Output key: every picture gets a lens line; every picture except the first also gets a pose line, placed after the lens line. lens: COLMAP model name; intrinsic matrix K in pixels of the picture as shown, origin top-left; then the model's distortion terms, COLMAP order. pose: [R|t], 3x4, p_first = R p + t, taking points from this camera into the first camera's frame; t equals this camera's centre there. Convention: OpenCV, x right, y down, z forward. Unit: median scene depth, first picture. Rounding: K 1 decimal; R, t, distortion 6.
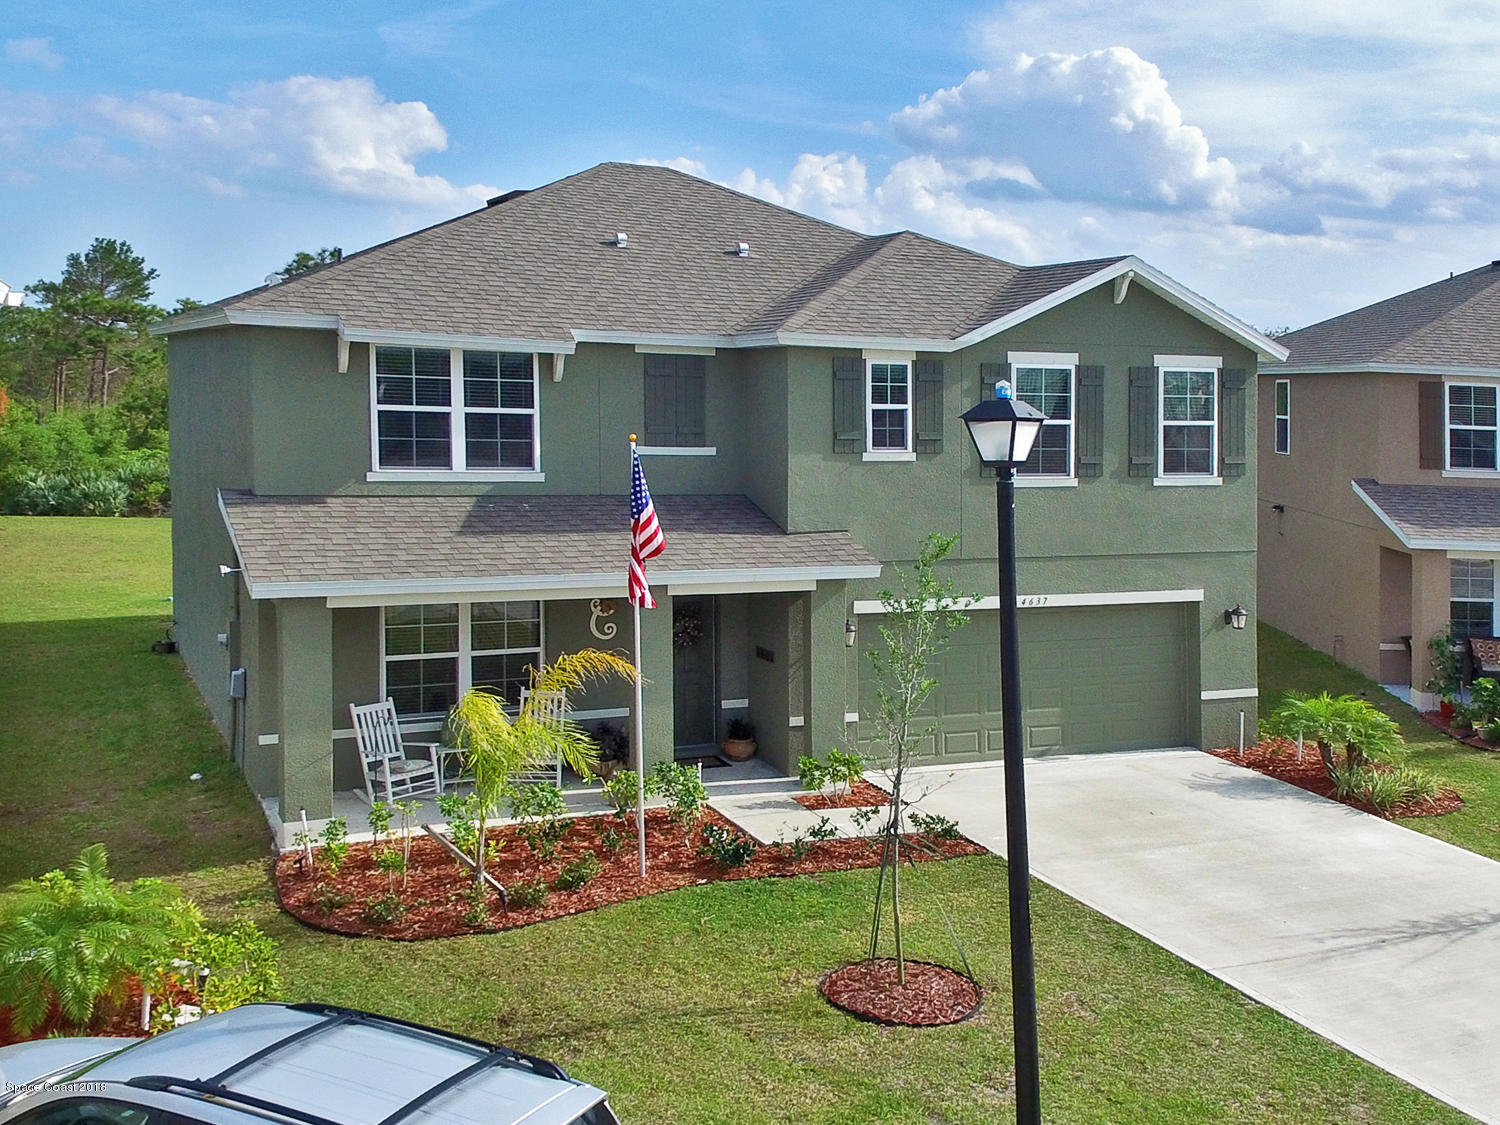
lens RADIAL K [[1168.0, 0, 750.0], [0, 1168.0, 562.5], [0, 0, 1]] dist [0.144642, 0.001213]
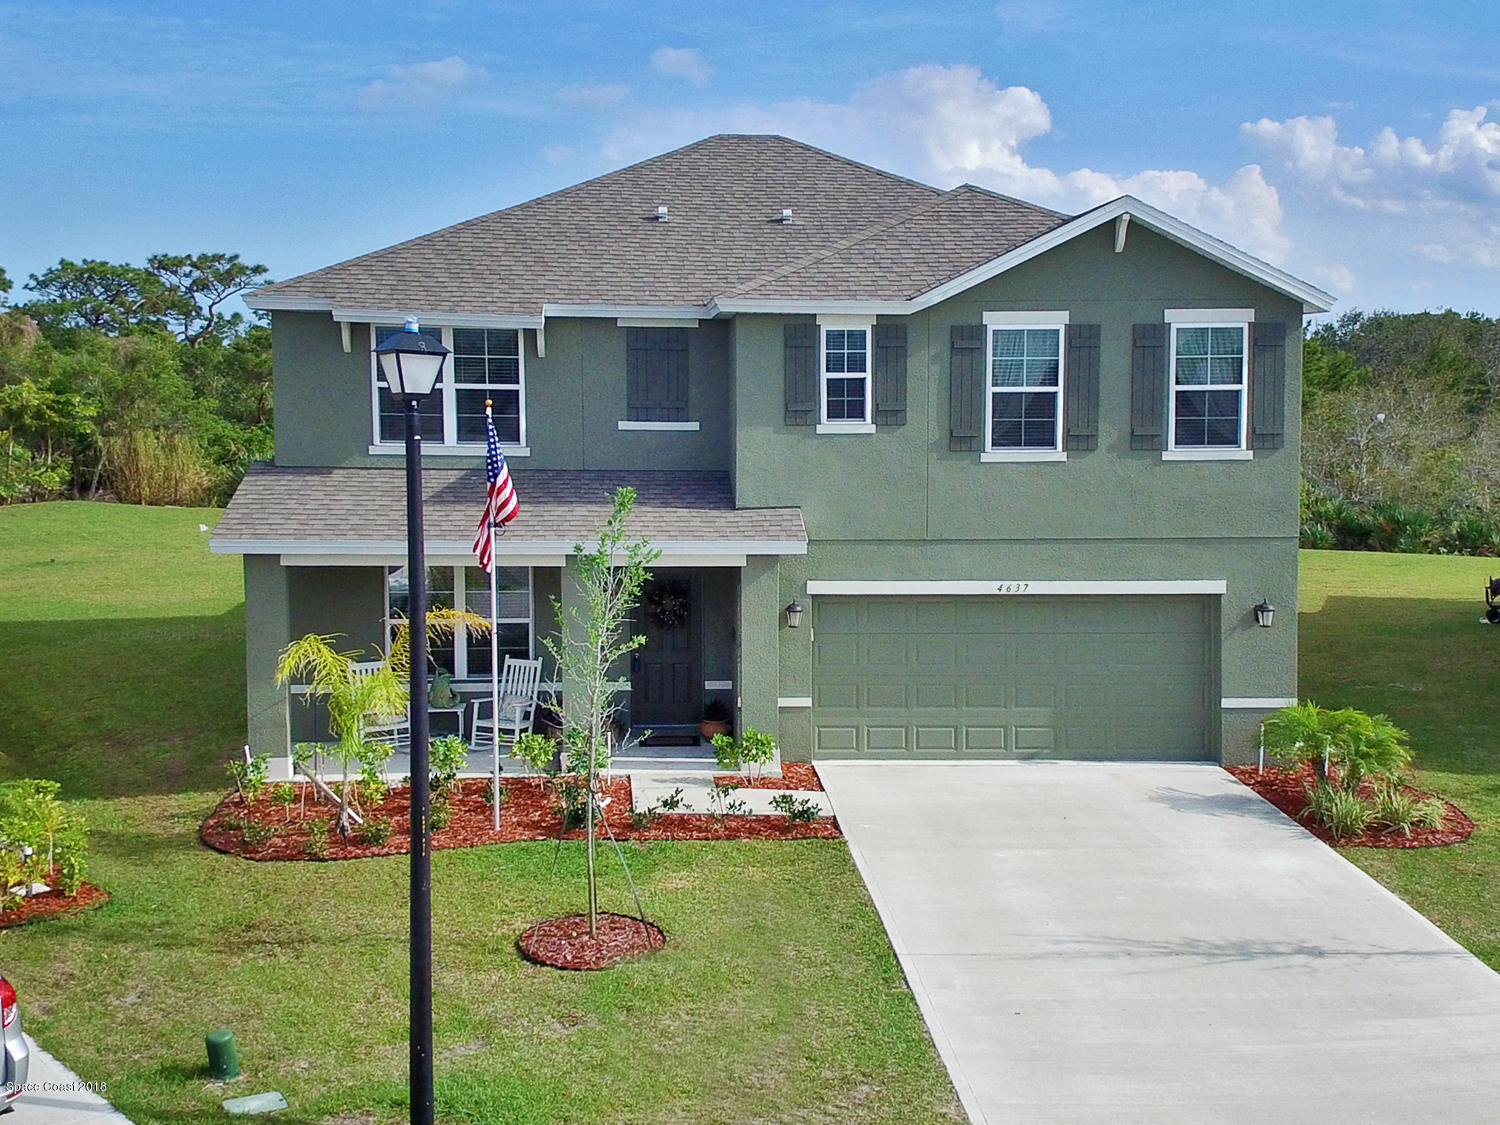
lens RADIAL K [[1250.4, 0, 746.3], [0, 1250.4, 596.5], [0, 0, 1]] dist [0.159947, -0.006141]
pose [[0.951615, 0.033768, -0.305432, 0.355633], [-0.027663, 0.999322, 0.024297, 0.022540], [0.306045, -0.014672, 0.951904, 0.010228]]
